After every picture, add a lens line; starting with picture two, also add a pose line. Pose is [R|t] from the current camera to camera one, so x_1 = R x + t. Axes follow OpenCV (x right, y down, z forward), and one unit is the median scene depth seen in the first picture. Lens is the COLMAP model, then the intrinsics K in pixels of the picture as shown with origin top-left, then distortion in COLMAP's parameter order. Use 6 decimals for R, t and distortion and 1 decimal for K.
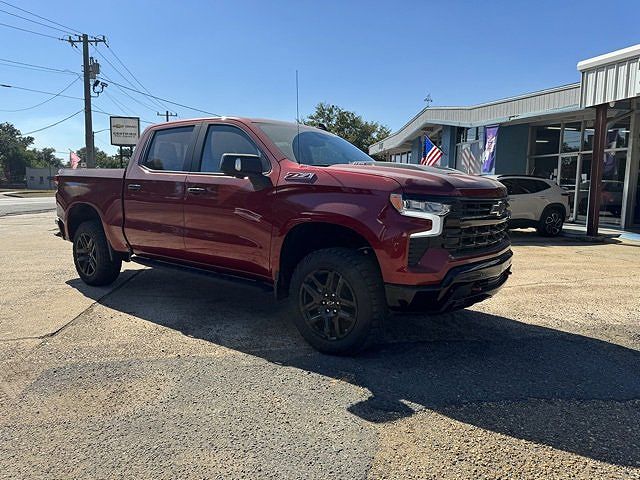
lens RADIAL K [[476.8, 0, 320.0], [0, 476.8, 240.0], [0, 0, 1]] dist [0.008917, -0.000360]
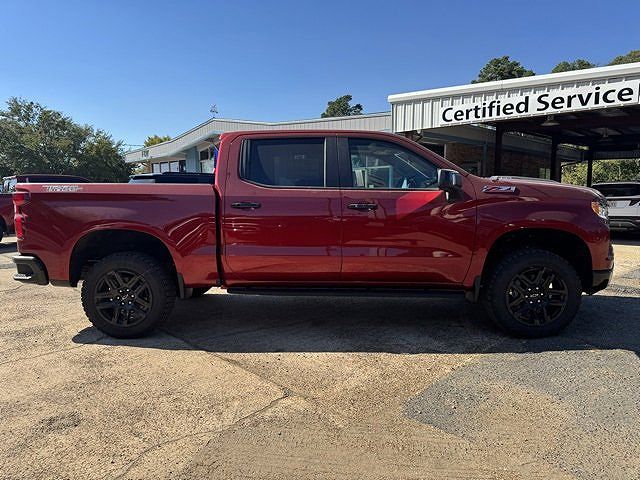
lens RADIAL K [[467.6, 0, 319.4], [0, 467.6, 251.0], [0, 0, 1]] dist [0.061542, -0.049410]
pose [[0.794969, -0.089660, 0.599988, -0.695969], [0.086047, 0.995684, 0.034782, -0.042088], [-0.600517, 0.023977, 0.799252, 0.233150]]
